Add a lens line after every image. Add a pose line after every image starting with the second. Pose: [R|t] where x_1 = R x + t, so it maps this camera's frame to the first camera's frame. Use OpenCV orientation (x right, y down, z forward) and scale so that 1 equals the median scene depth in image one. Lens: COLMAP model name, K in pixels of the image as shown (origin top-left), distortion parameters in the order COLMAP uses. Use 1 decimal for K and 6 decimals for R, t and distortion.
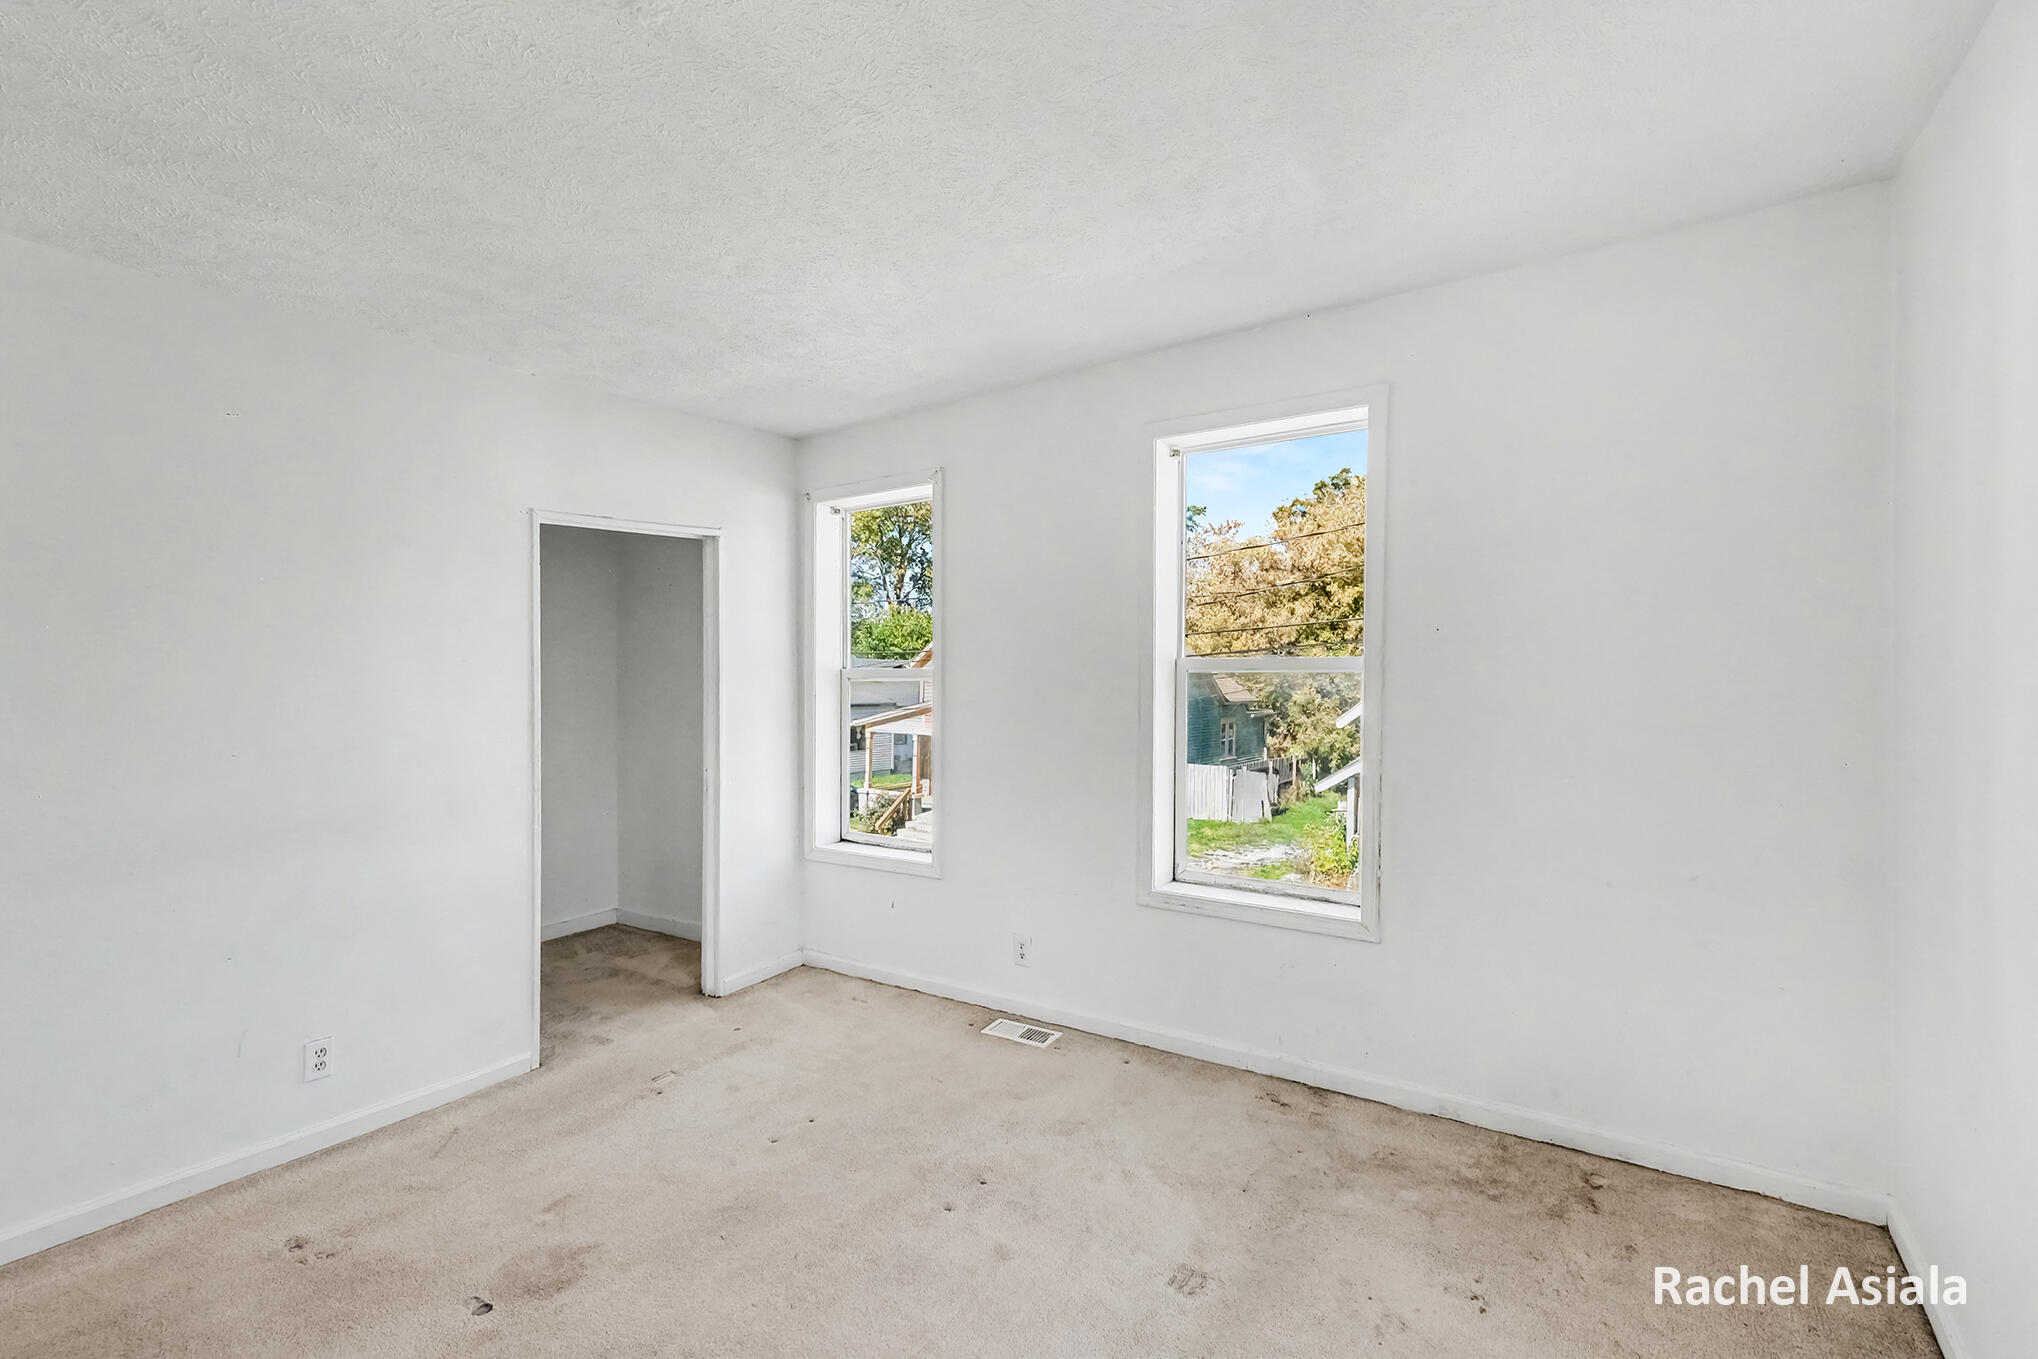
lens RADIAL K [[909.5, 0, 1018.6], [0, 909.5, 685.9], [0, 0, 1]] dist [0.002493, 0.000535]
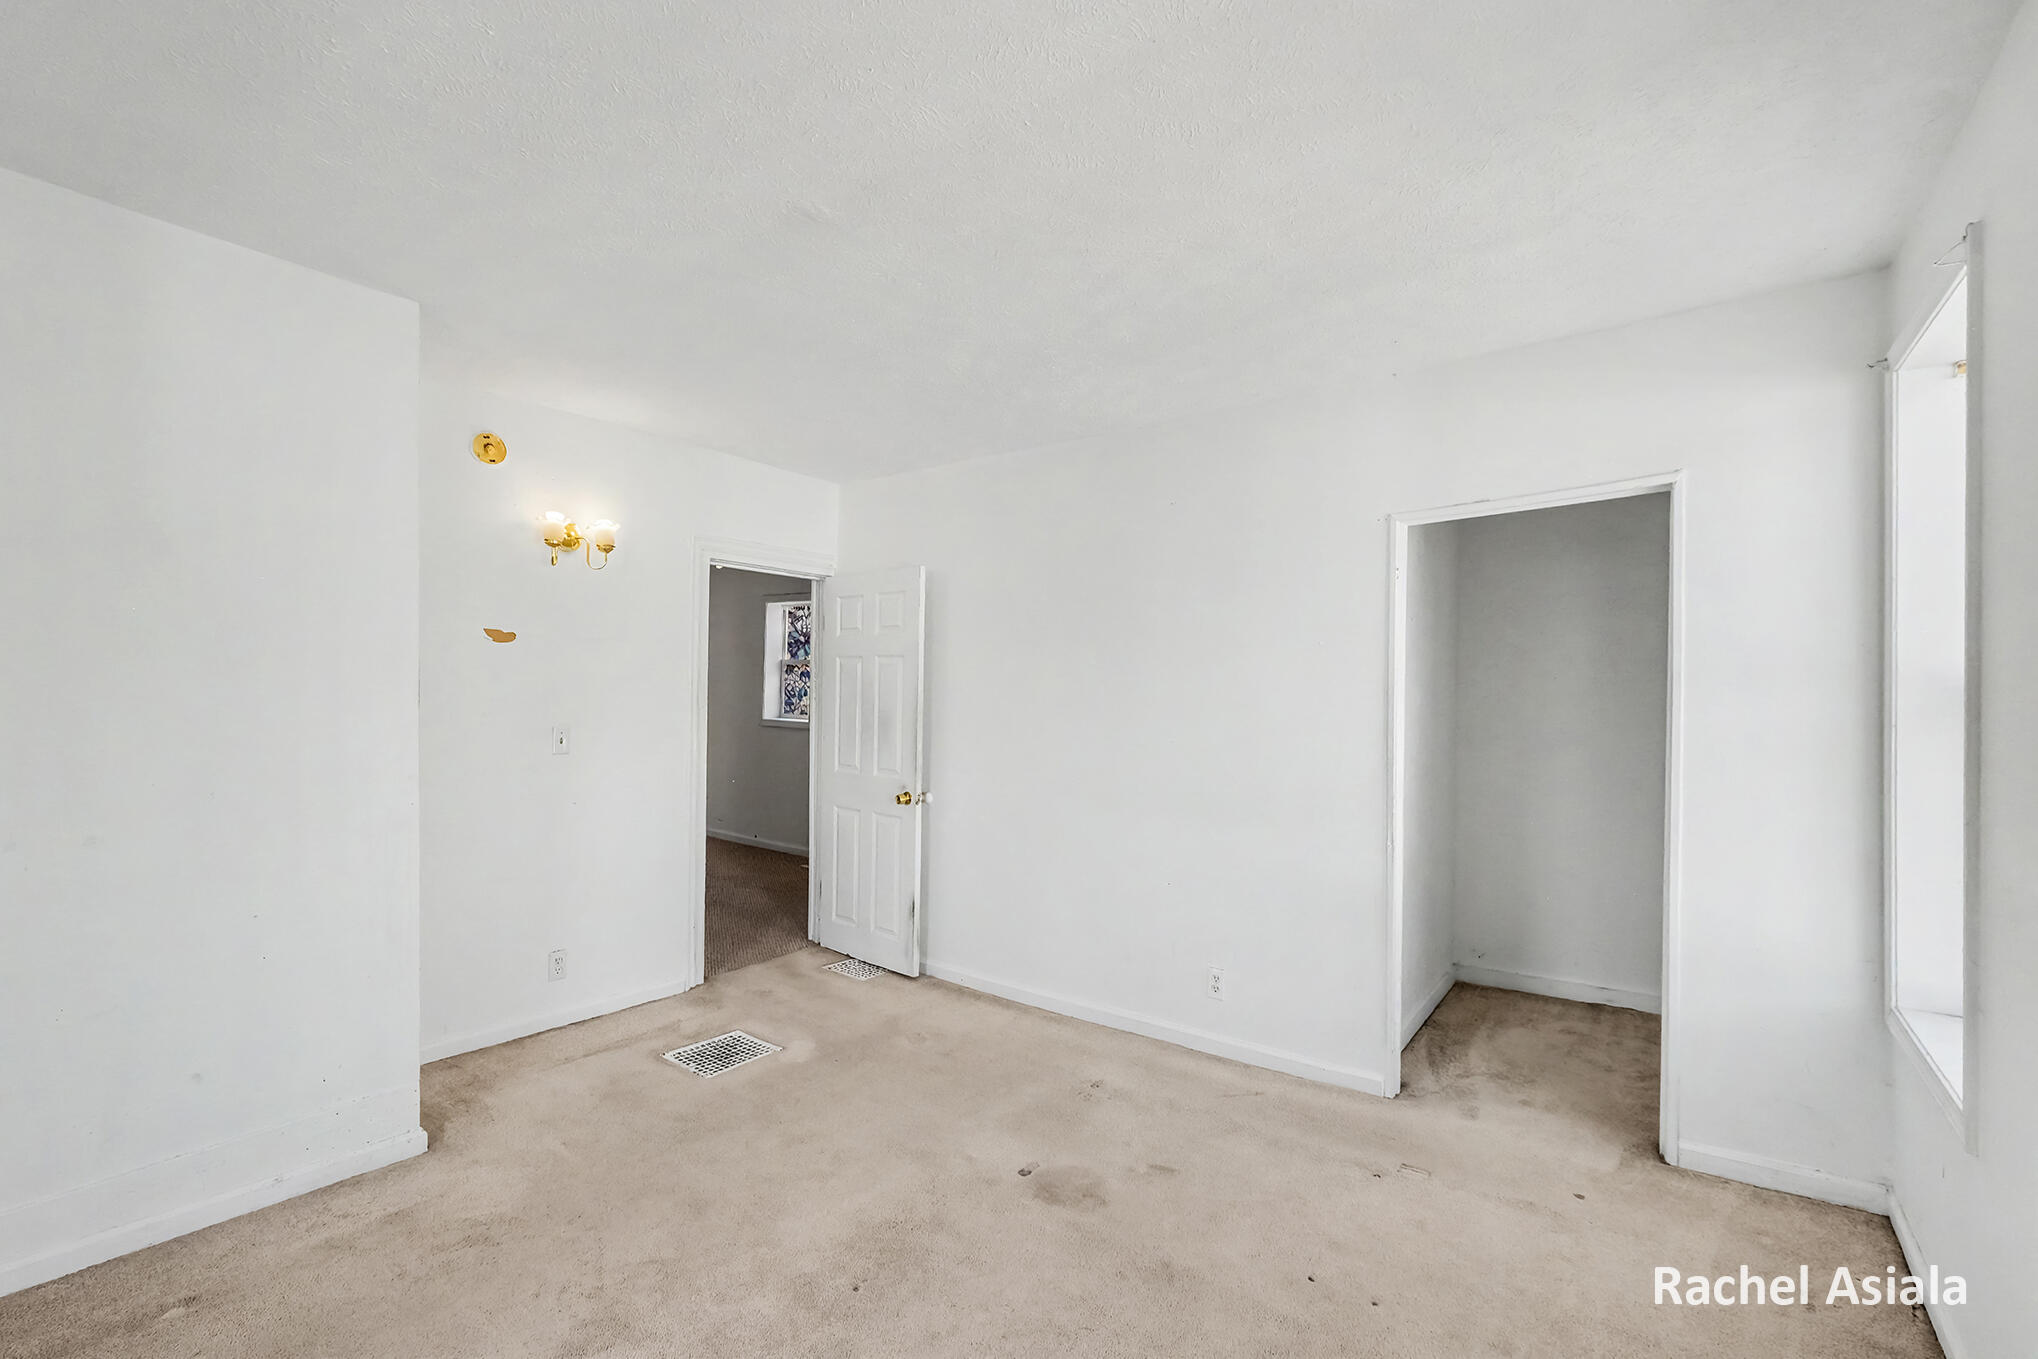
lens RADIAL K [[909.5, 0, 1018.6], [0, 909.5, 685.9], [0, 0, 1]] dist [0.002493, 0.000535]
pose [[-0.046147, -0.002635, -0.998931, 0.456474], [-0.017046, 0.999853, -0.001850, -0.001127], [0.998789, 0.016943, -0.046185, 0.677568]]
